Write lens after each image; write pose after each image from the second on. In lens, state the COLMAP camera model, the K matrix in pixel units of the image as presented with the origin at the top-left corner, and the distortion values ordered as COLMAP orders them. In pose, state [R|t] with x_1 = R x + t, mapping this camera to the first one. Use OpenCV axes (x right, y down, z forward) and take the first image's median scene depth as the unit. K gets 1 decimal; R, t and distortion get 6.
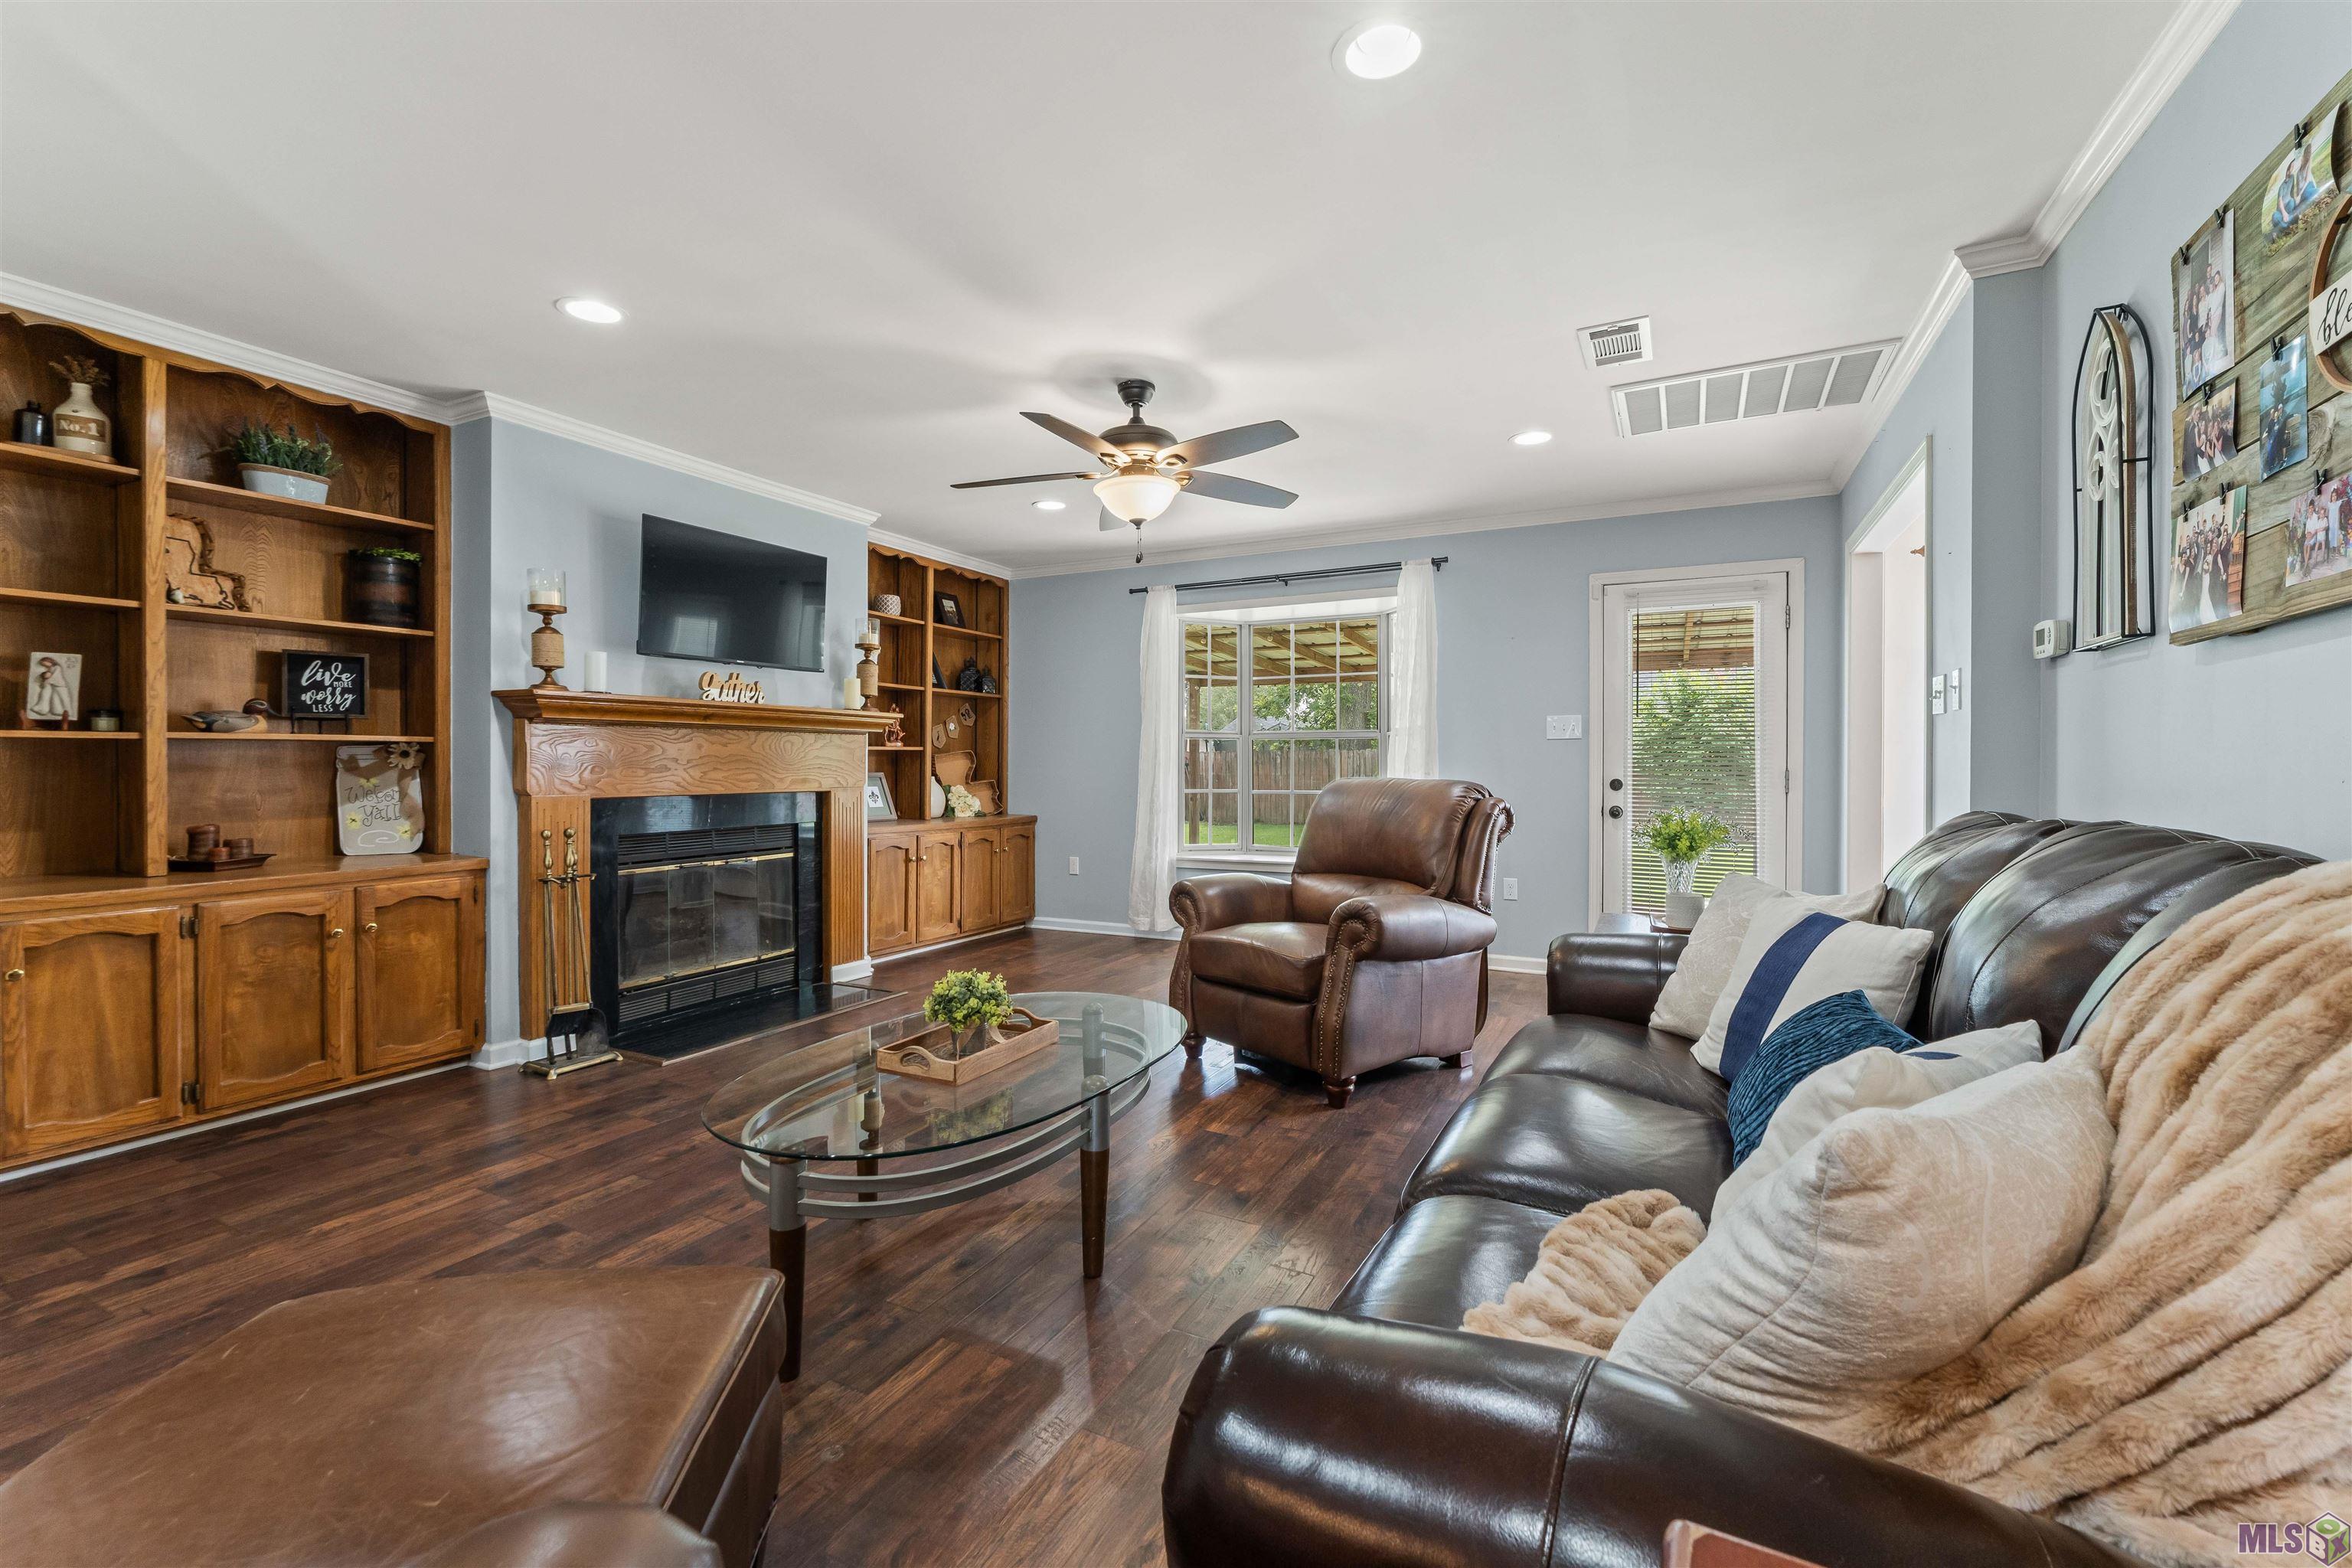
lens RADIAL K [[997.1, 0, 1133.0], [0, 997.1, 760.6], [0, 0, 1]] dist [-0.000291, 0.000058]
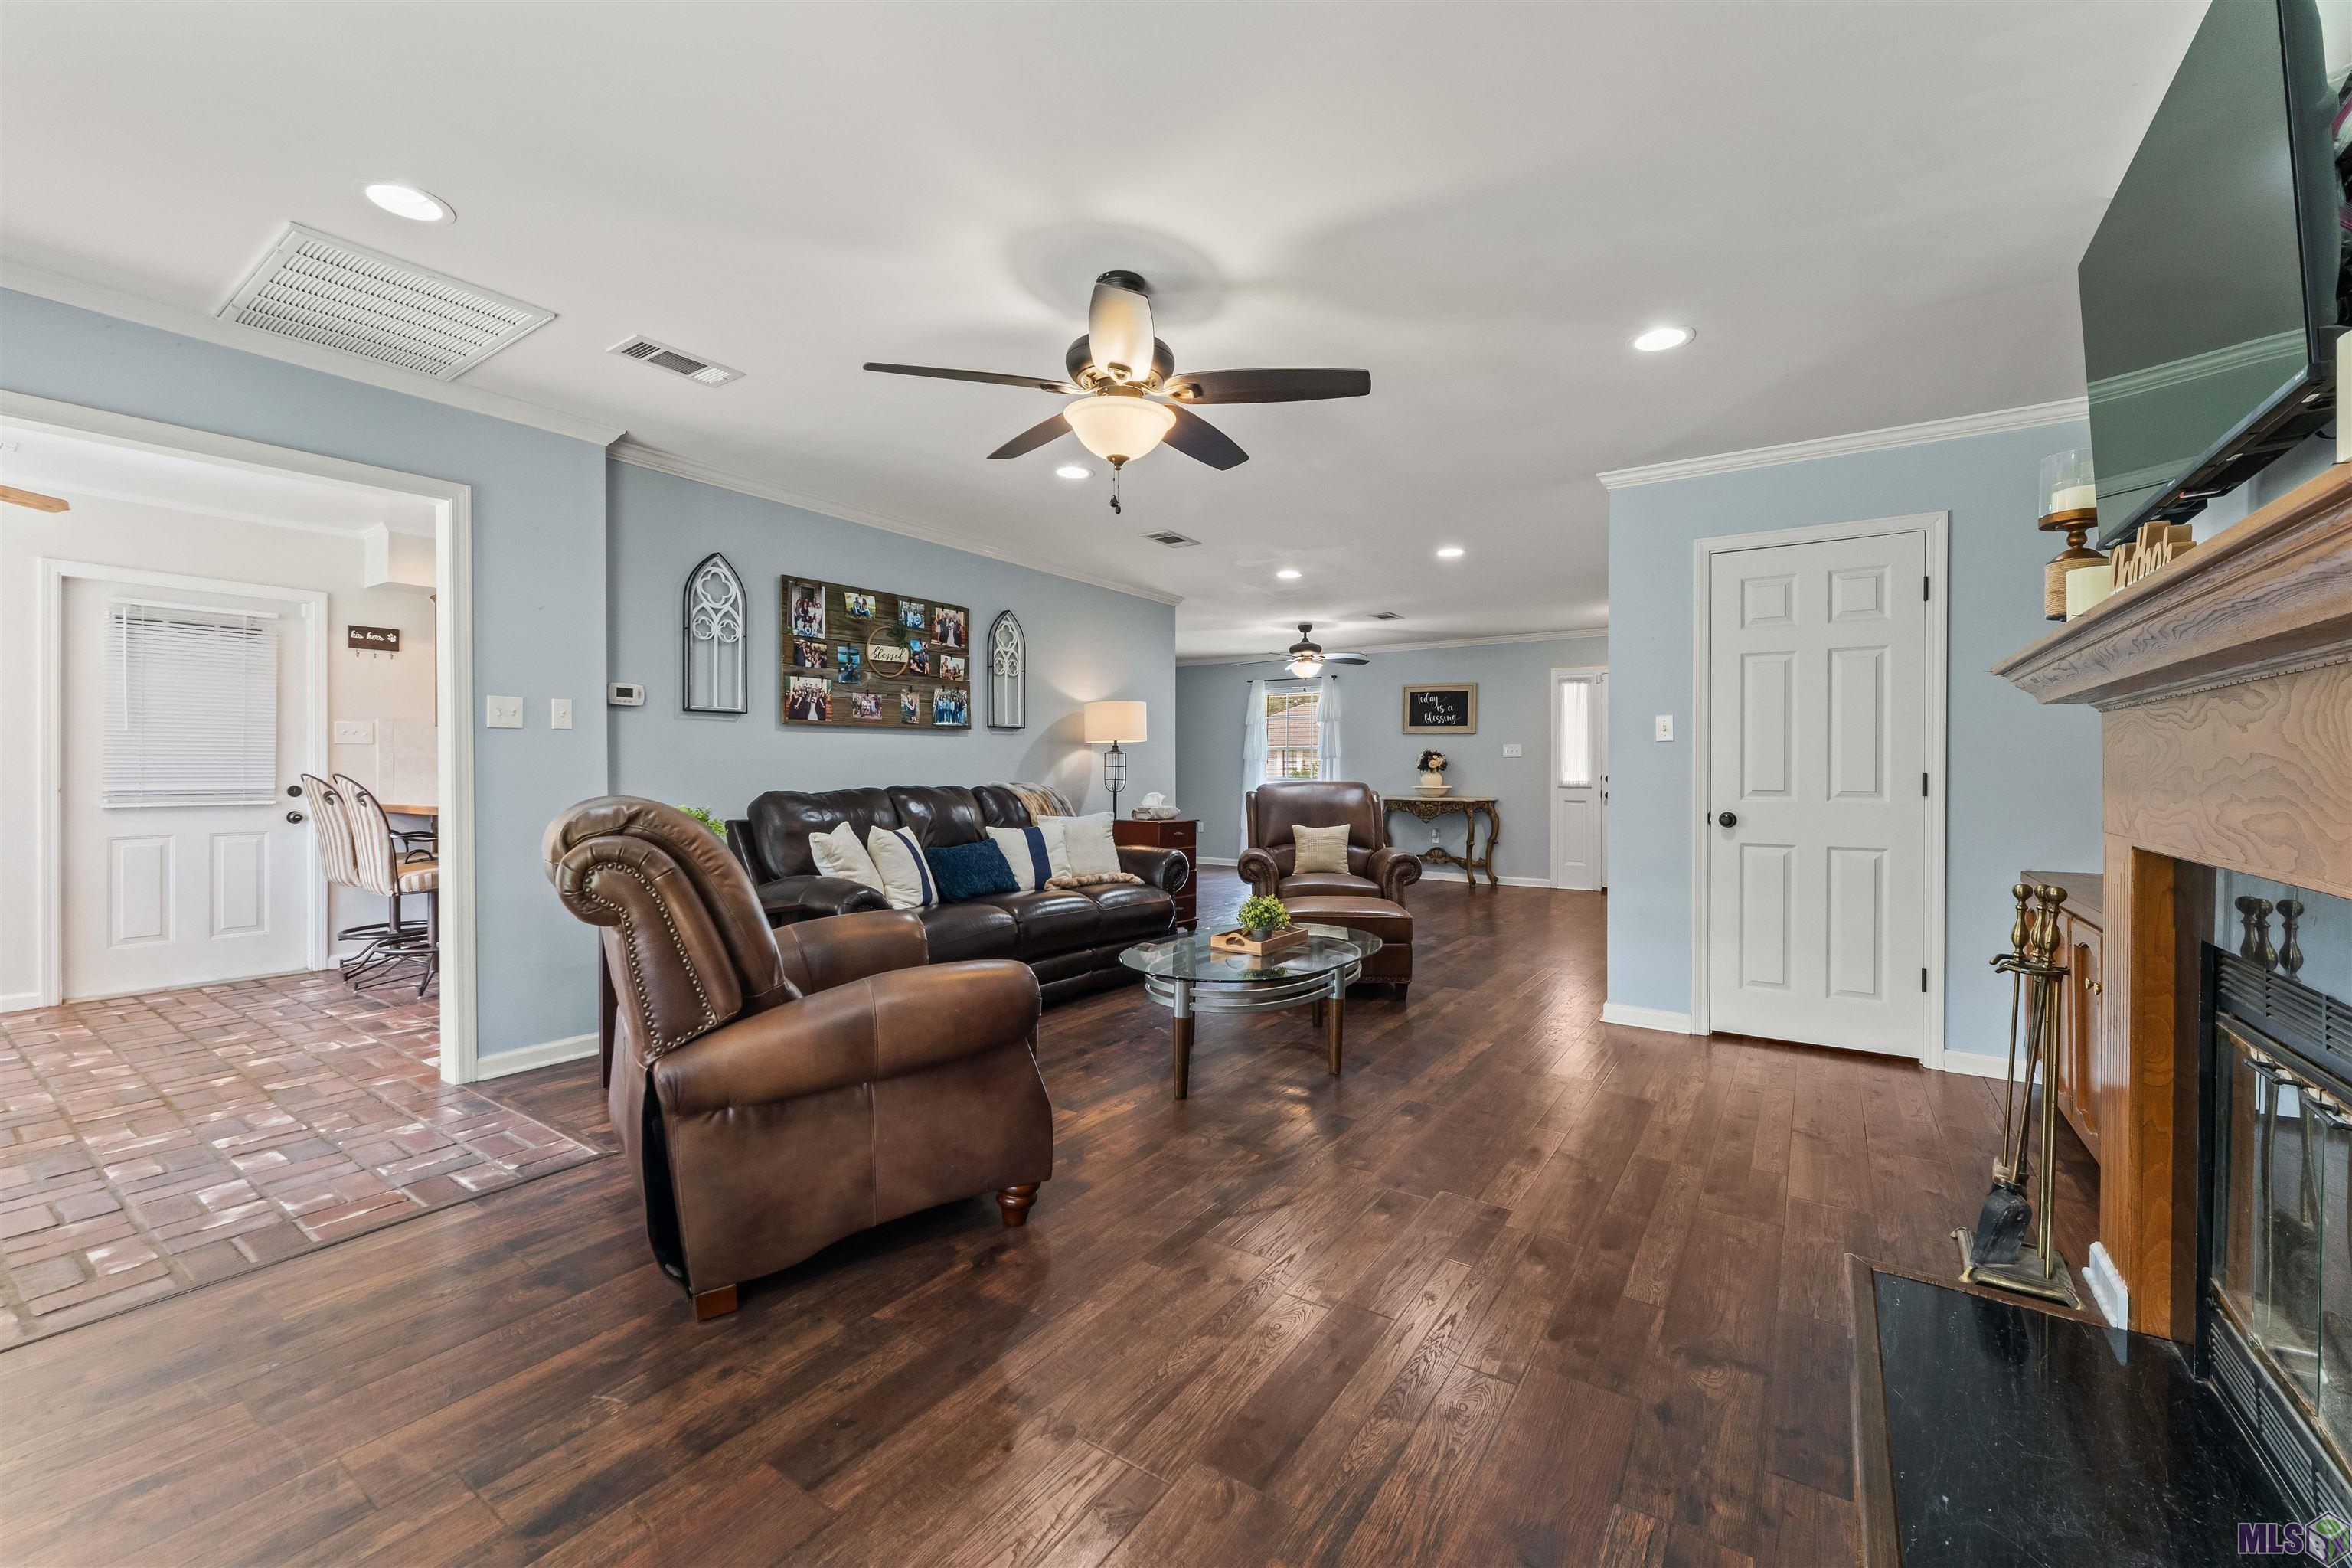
lens RADIAL K [[958.3, 0, 1176.4], [0, 958.3, 775.5], [0, 0, 1]] dist [-0.000597, 0.000561]
pose [[-0.995115, -0.004785, 0.098605, -0.084129], [-0.004147, 0.999969, 0.006682, -0.000005], [-0.098634, 0.006240, -0.995104, 1.226769]]
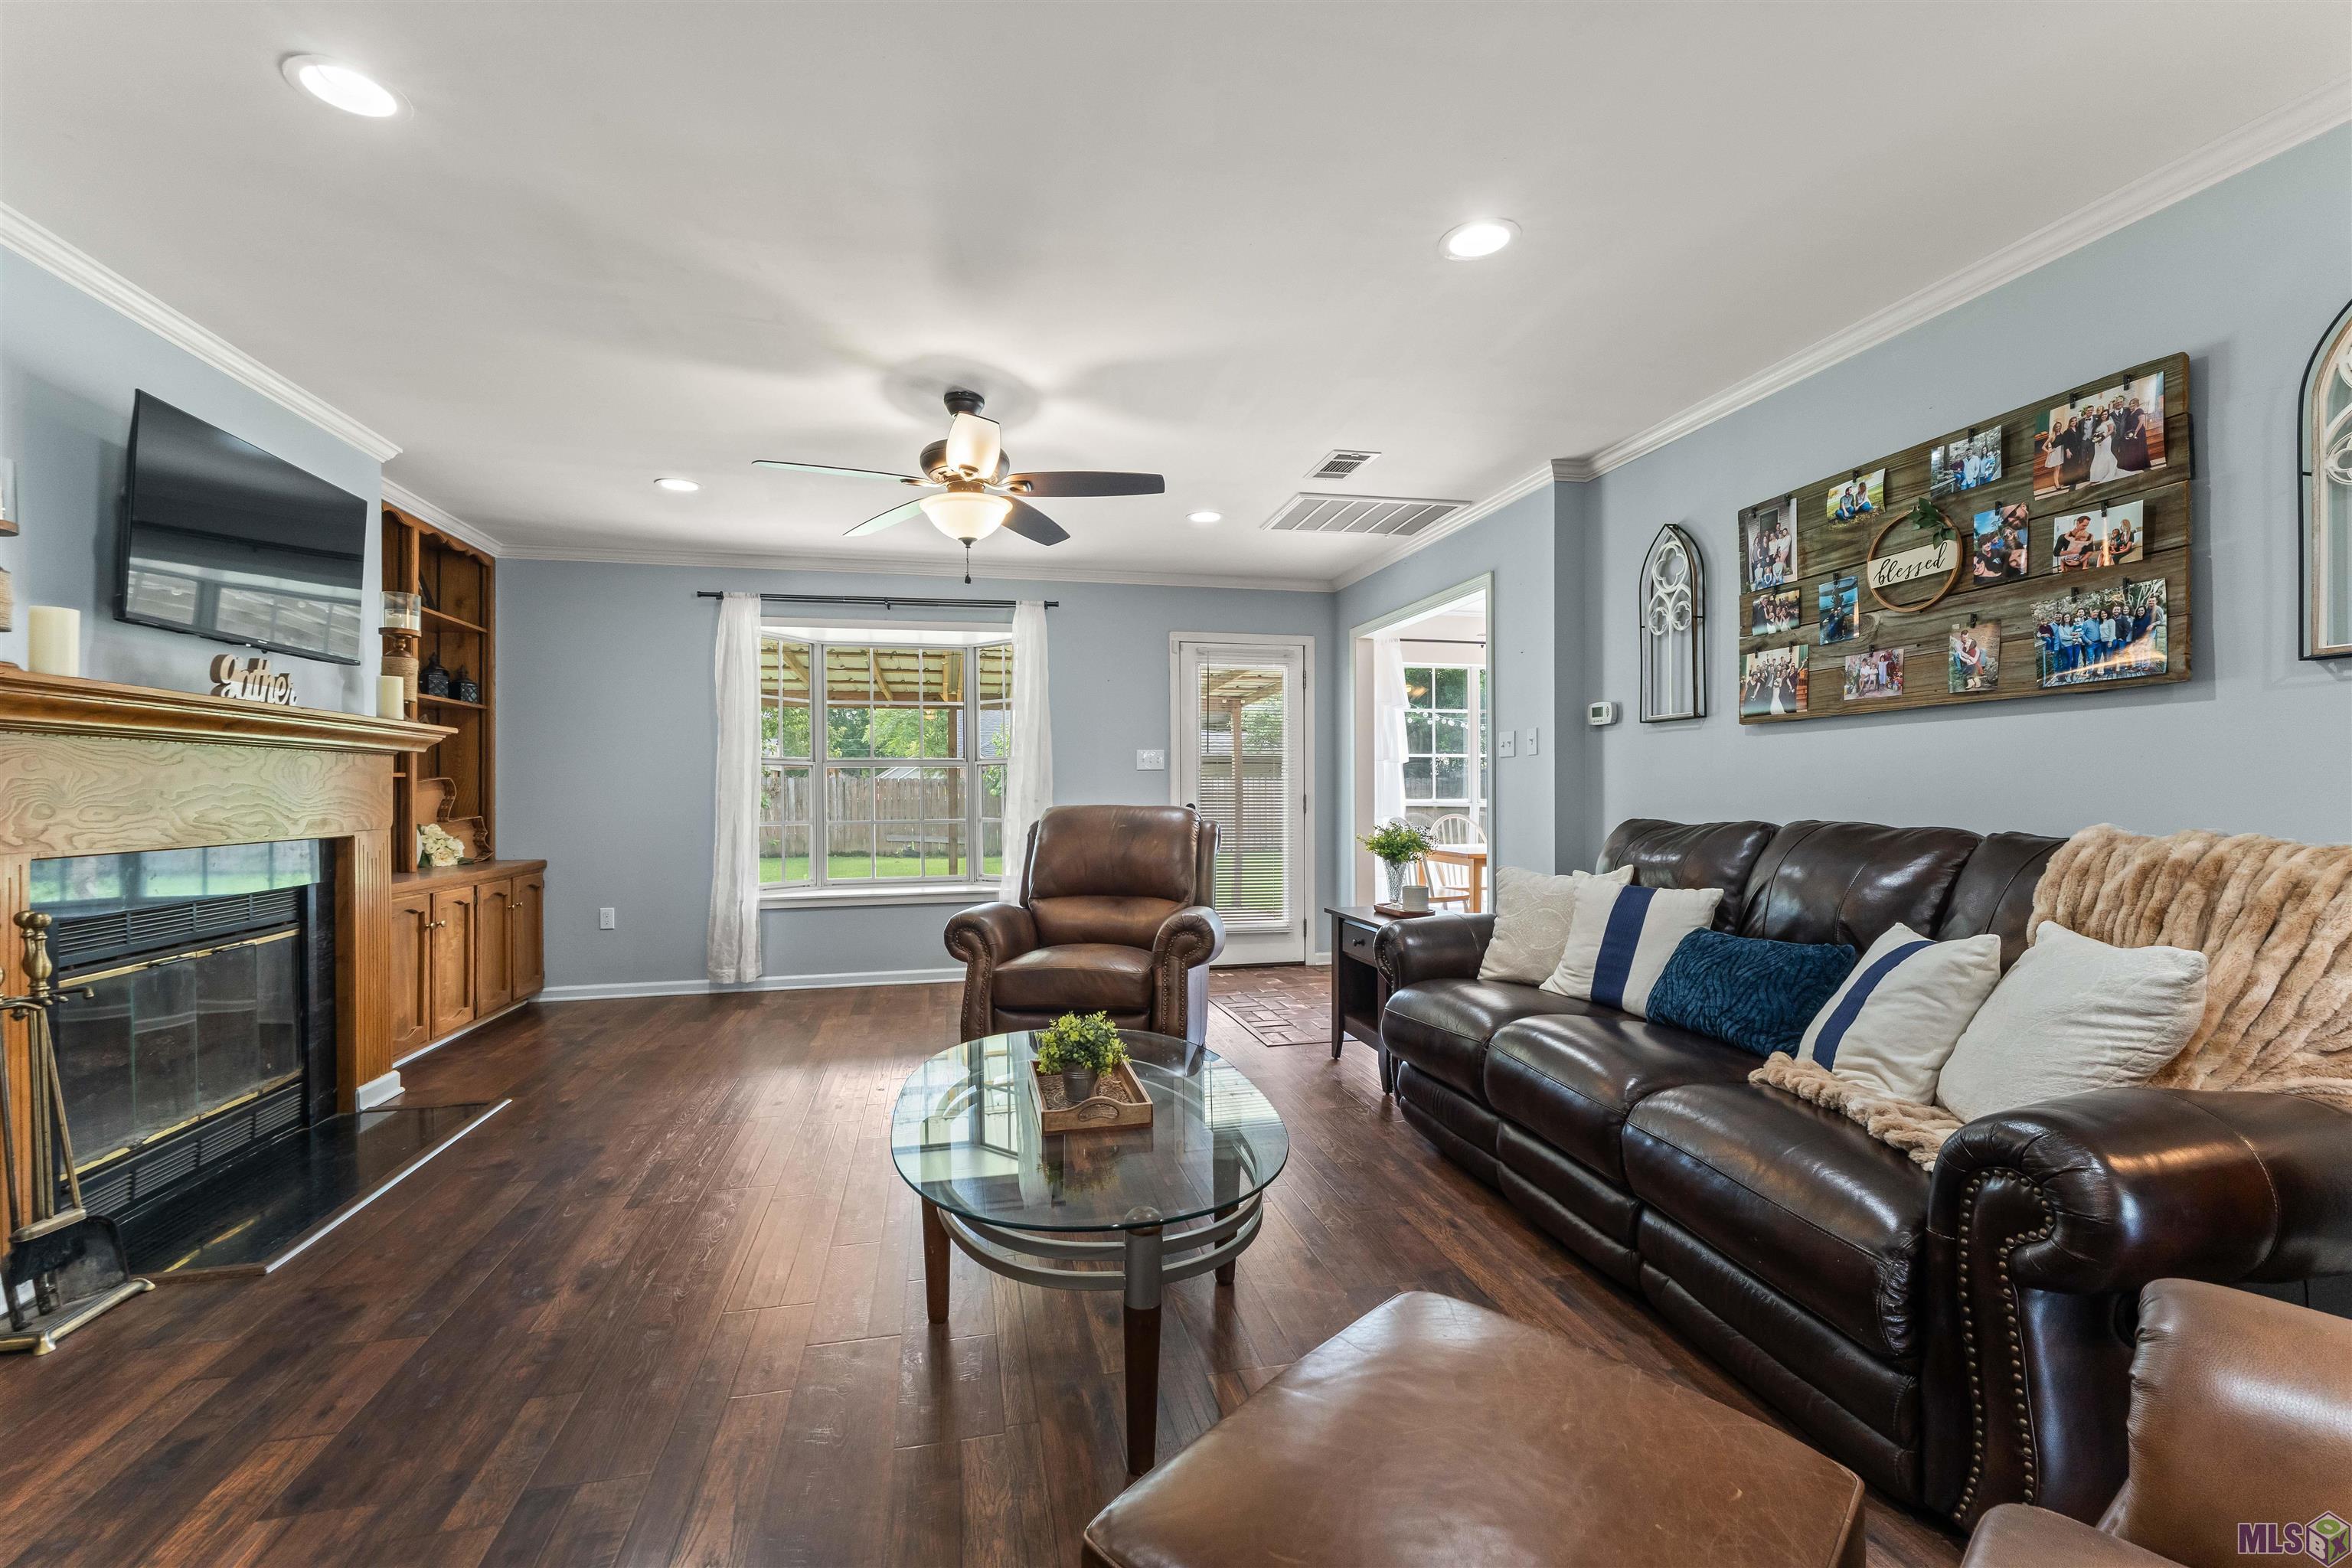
lens RADIAL K [[997.1, 0, 1167.8], [0, 997.1, 782.1], [0, 0, 1]] dist [-0.000291, 0.000058]
pose [[0.762041, 0.000279, 0.647529, -0.335746], [0.003555, 0.999983, -0.004616, -0.001898], [-0.647519, 0.005819, 0.762027, 0.105611]]
